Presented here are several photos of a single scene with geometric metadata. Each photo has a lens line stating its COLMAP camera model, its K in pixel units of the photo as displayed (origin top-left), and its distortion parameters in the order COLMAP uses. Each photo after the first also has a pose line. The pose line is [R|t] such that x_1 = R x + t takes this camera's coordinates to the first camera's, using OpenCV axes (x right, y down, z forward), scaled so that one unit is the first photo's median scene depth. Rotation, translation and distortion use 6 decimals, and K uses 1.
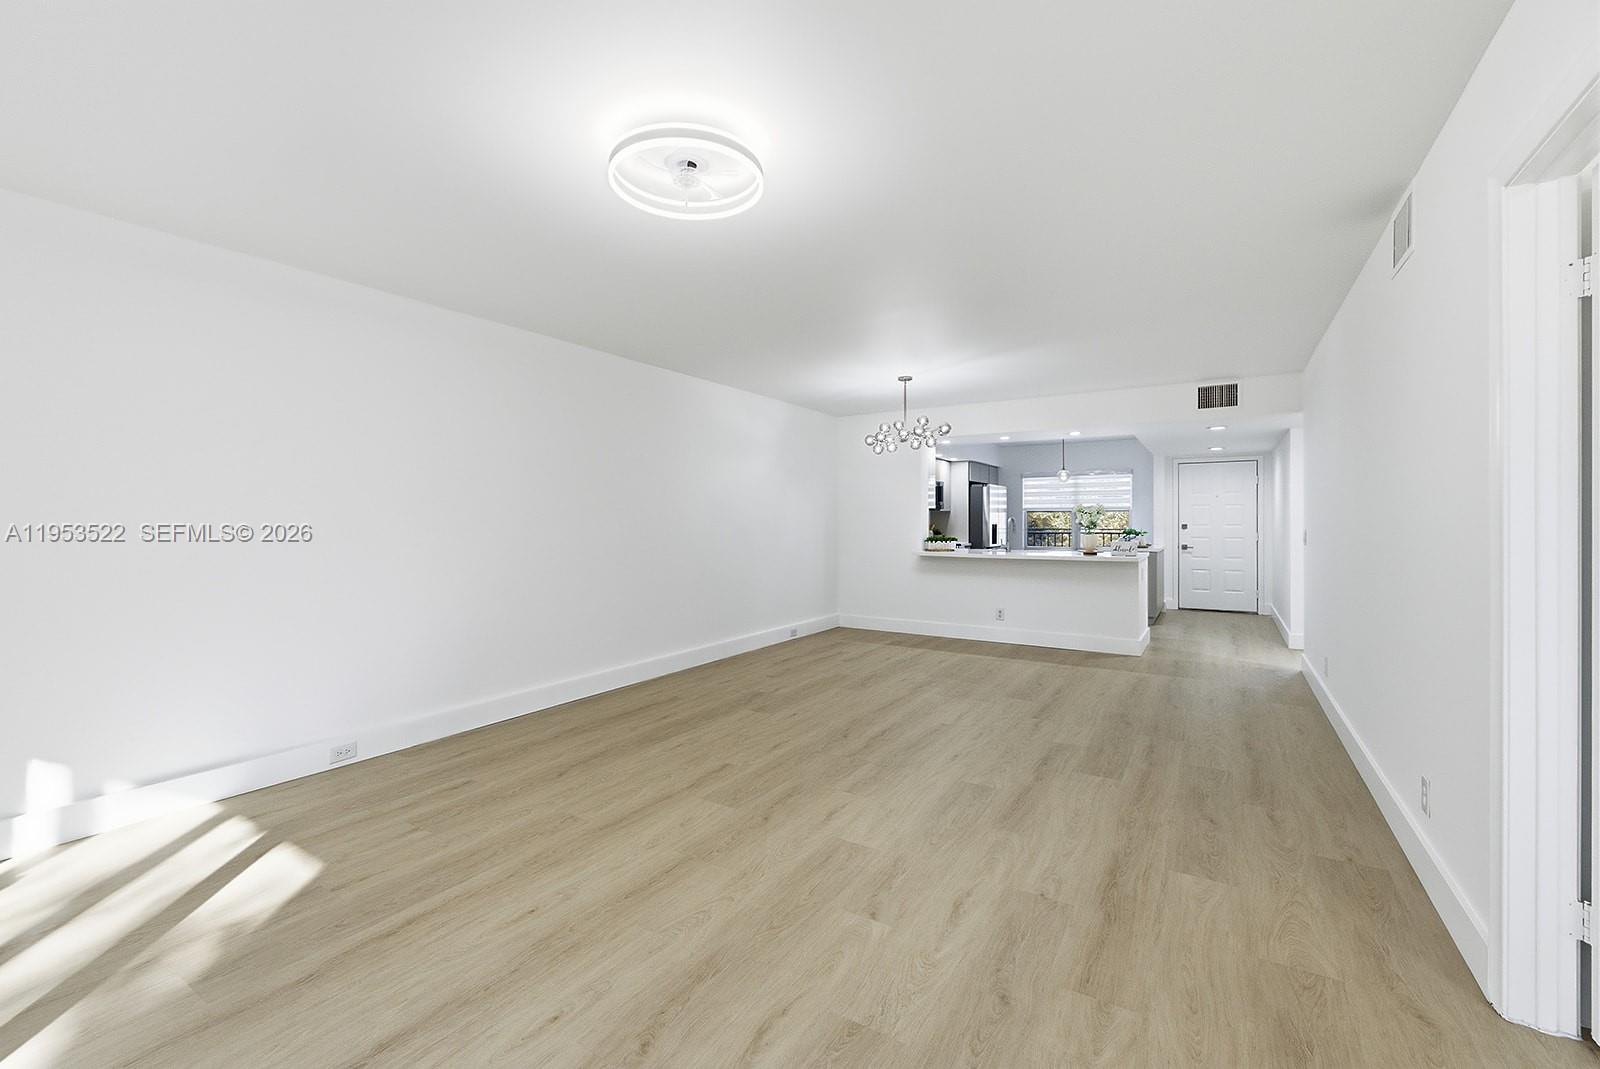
lens RADIAL K [[670.9, 0, 798.8], [0, 670.9, 528.0], [0, 0, 1]] dist [0.005855, -0.000059]
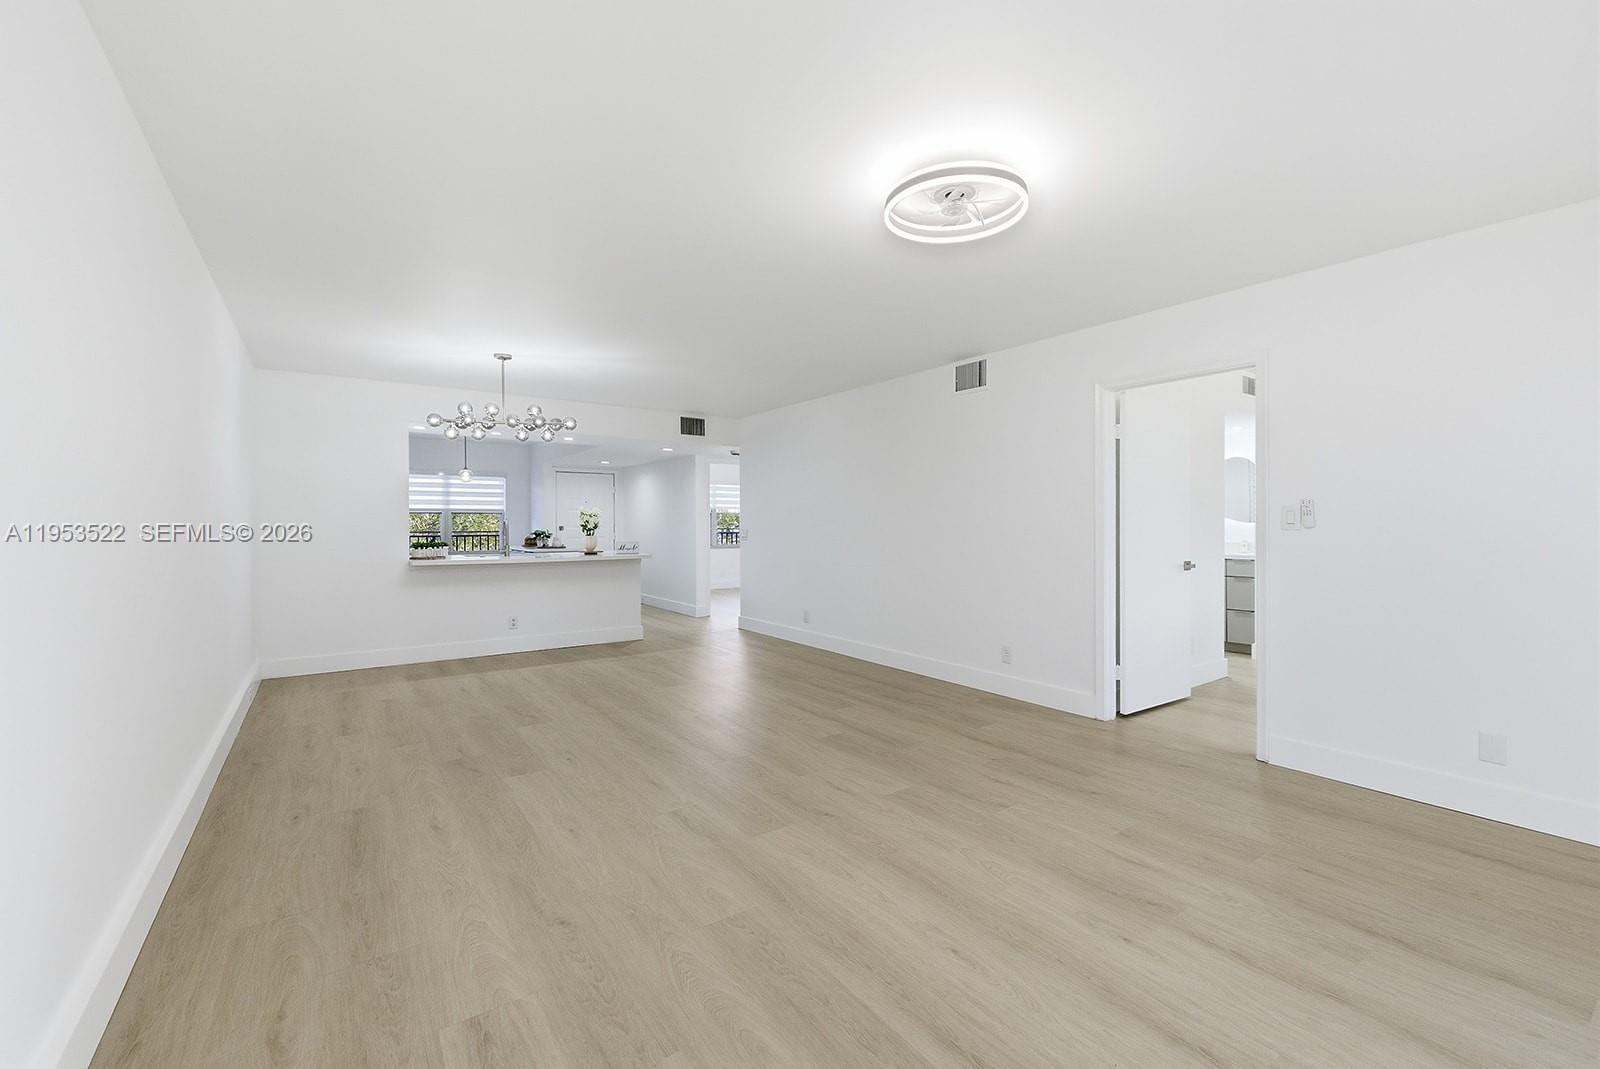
lens RADIAL K [[678.3, 0, 800.0], [0, 678.3, 534.5], [0, 0, 1]] dist [0.007499, -0.000073]
pose [[0.372558, -0.014419, 0.927897, -0.546907], [0.008633, 0.999890, 0.012071, -0.003132], [-0.927969, 0.003514, 0.372641, 0.351349]]
